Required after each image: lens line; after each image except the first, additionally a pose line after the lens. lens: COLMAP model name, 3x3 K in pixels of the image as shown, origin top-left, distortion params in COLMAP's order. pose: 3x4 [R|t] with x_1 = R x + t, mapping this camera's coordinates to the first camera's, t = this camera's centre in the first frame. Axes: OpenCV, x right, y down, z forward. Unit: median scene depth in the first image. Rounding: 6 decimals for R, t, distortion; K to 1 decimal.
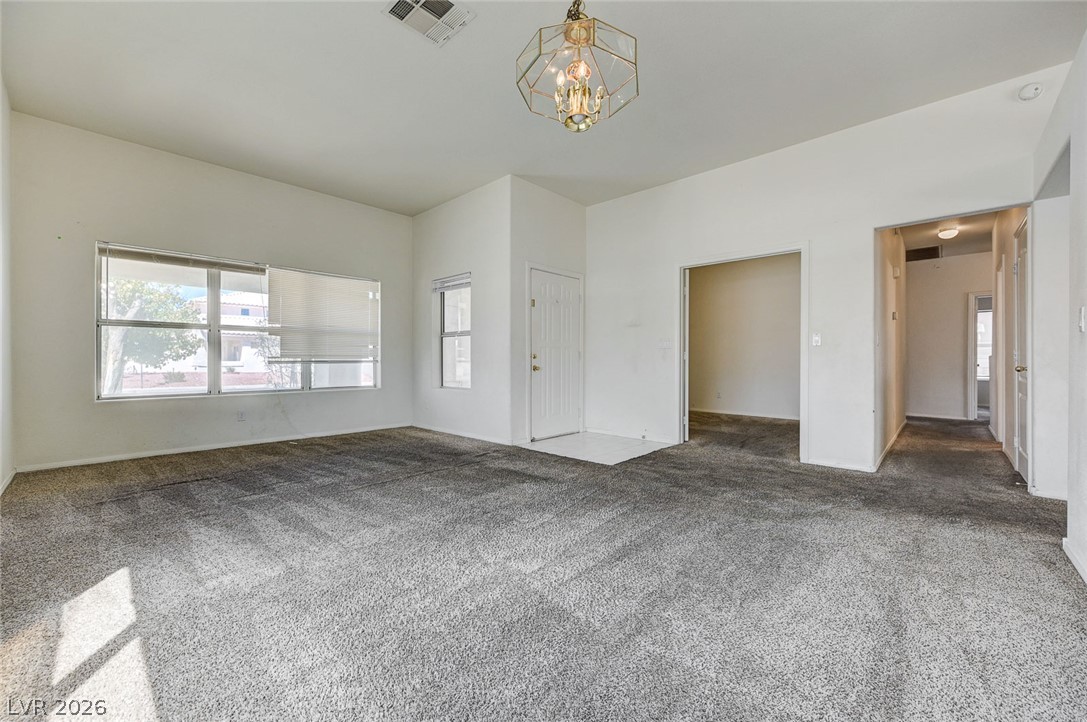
lens RADIAL K [[430.0, 0, 542.1], [0, 430.0, 361.0], [0, 0, 1]] dist [-0.001923, 0.000410]
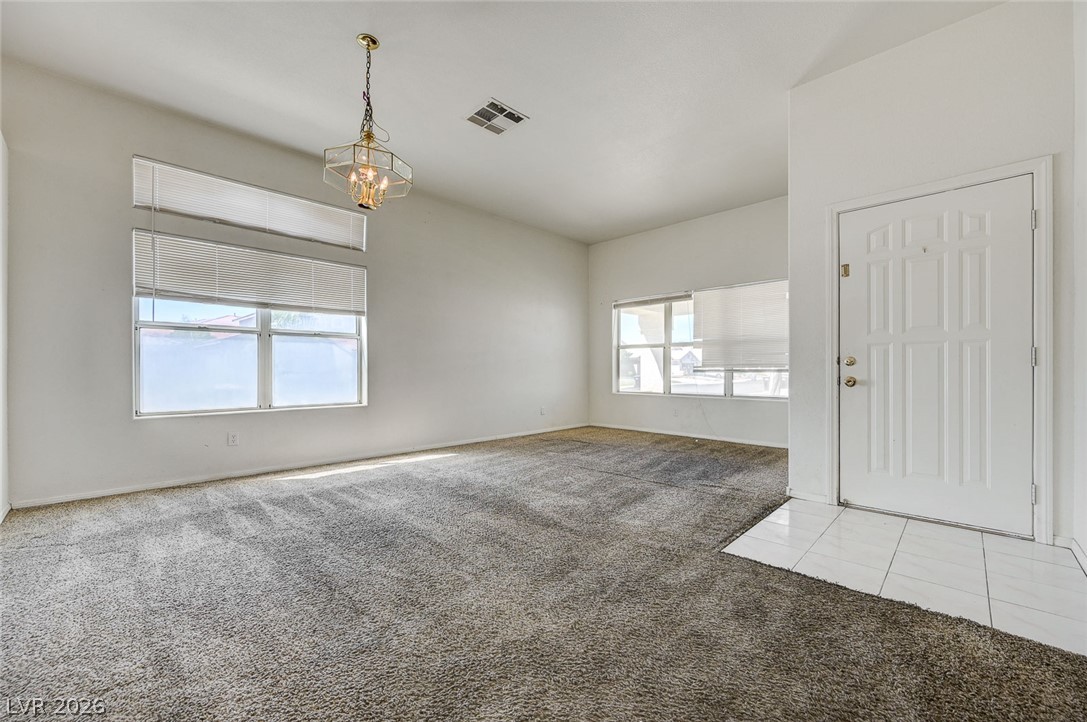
lens RADIAL K [[430.0, 0, 554.8], [0, 430.0, 376.6], [0, 0, 1]] dist [-0.001923, 0.000410]
pose [[-0.015805, 0.013298, -0.999787, 0.566439], [-0.000703, 0.999911, 0.013311, 0.002979], [0.999875, 0.000913, -0.015795, 0.611571]]
